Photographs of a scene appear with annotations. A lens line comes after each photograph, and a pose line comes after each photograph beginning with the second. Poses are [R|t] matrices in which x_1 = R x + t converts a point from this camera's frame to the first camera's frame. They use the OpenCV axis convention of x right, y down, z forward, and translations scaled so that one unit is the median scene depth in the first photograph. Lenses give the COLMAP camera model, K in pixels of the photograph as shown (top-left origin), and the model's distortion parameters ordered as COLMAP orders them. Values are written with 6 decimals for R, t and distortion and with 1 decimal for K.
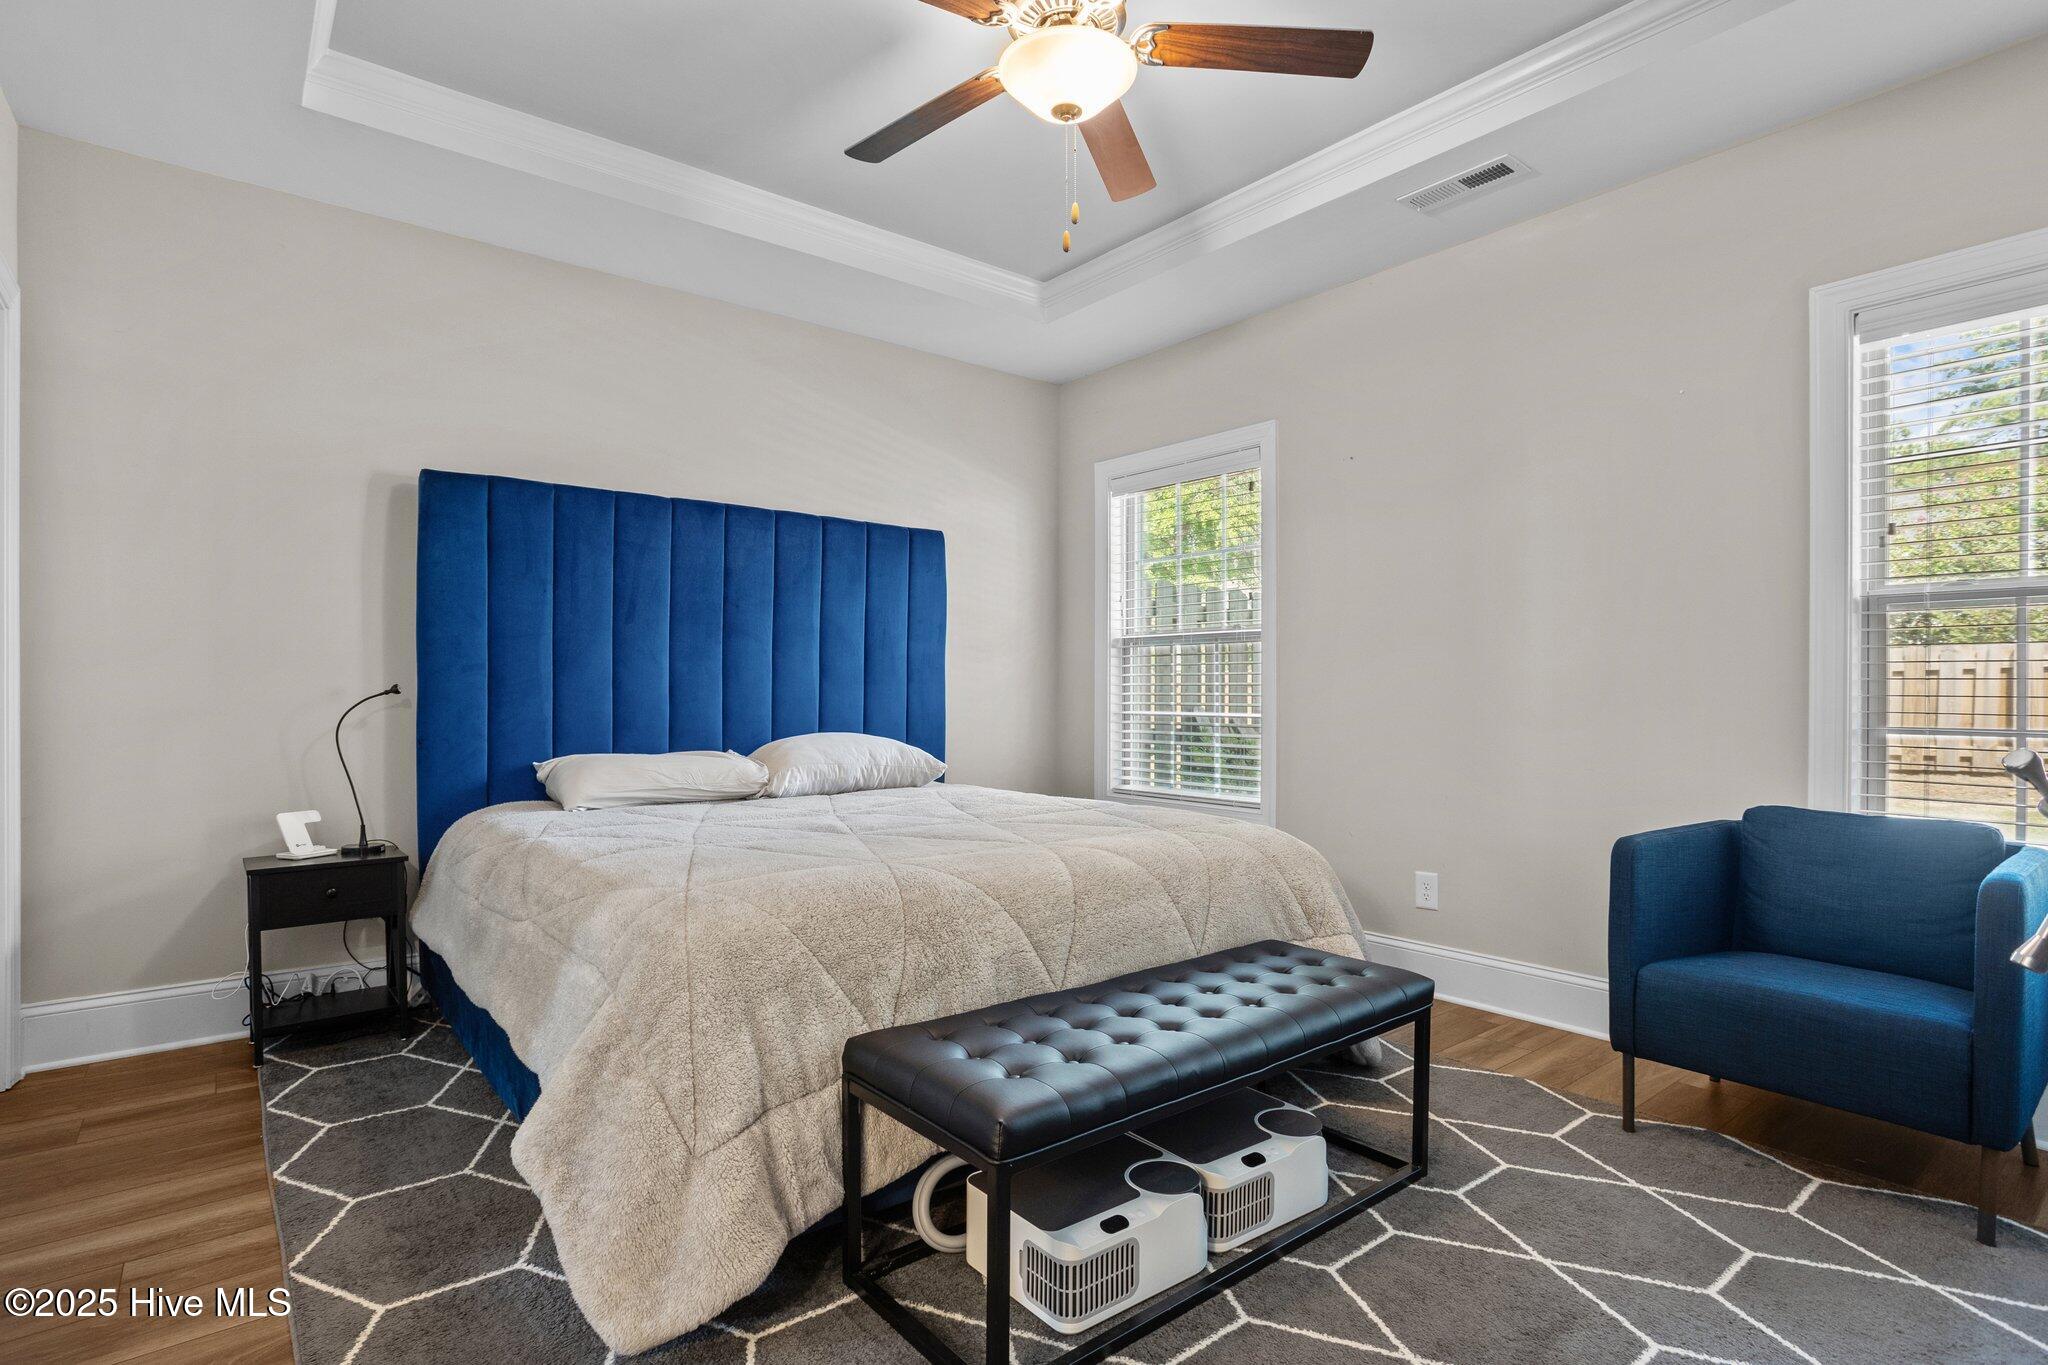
lens RADIAL K [[1015.5, 0, 1024.0], [0, 1015.5, 682.5], [0, 0, 1]] dist [-0.051459, 0.028204]
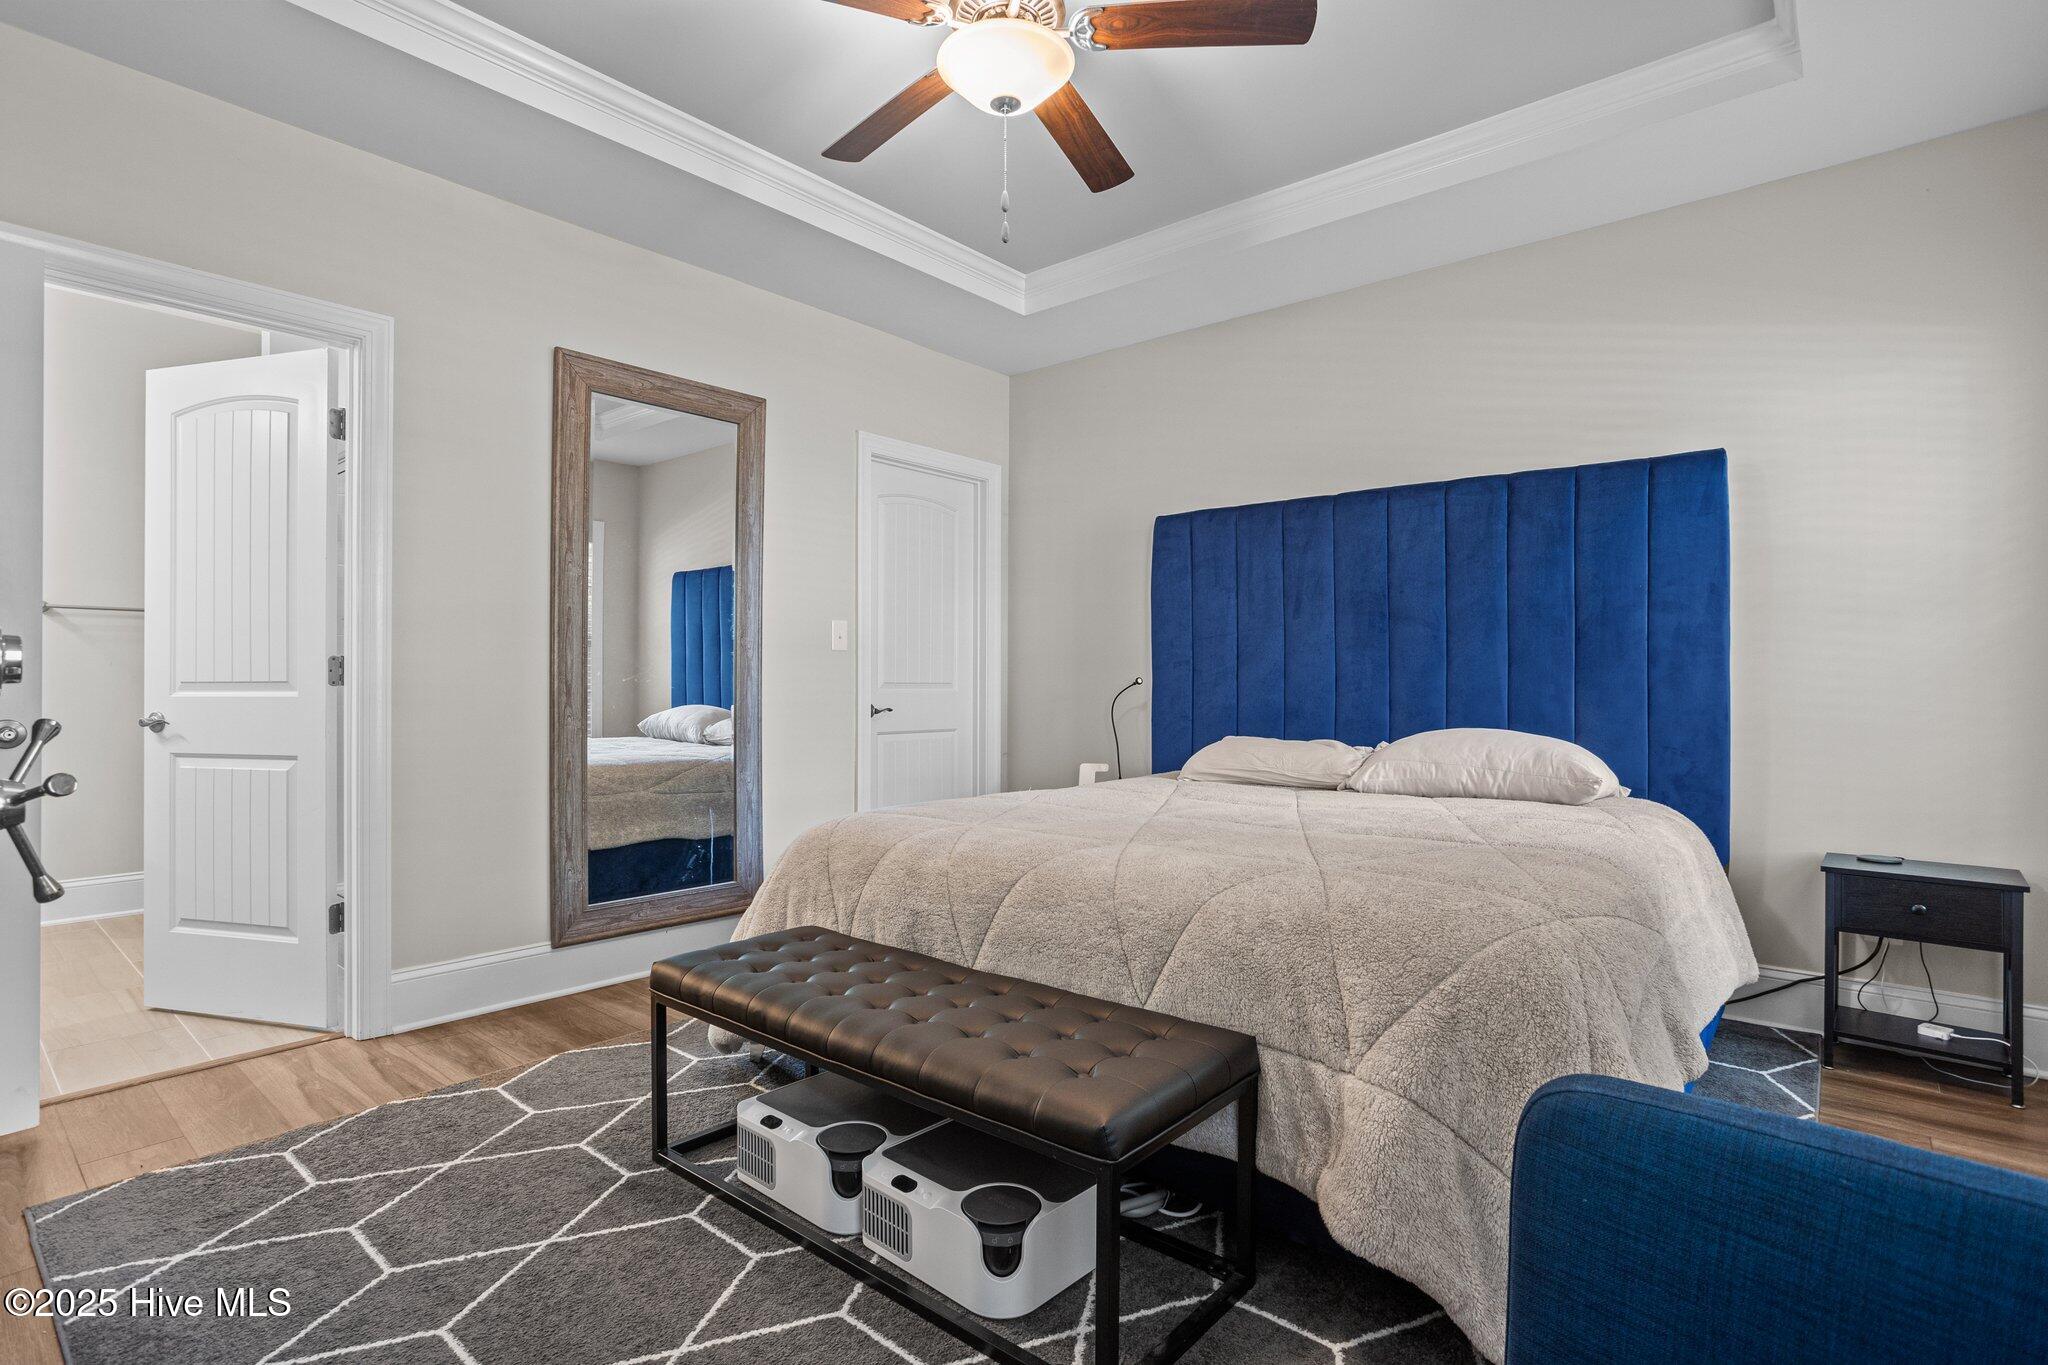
lens RADIAL K [[1015.5, 0, 1024.0], [0, 1015.5, 682.5], [0, 0, 1]] dist [-0.051459, 0.028204]
pose [[0.188309, -0.005781, -0.982093, 0.634206], [0.008432, 0.999955, -0.004269, 0.012319], [0.982074, -0.007477, 0.188349, 0.515179]]
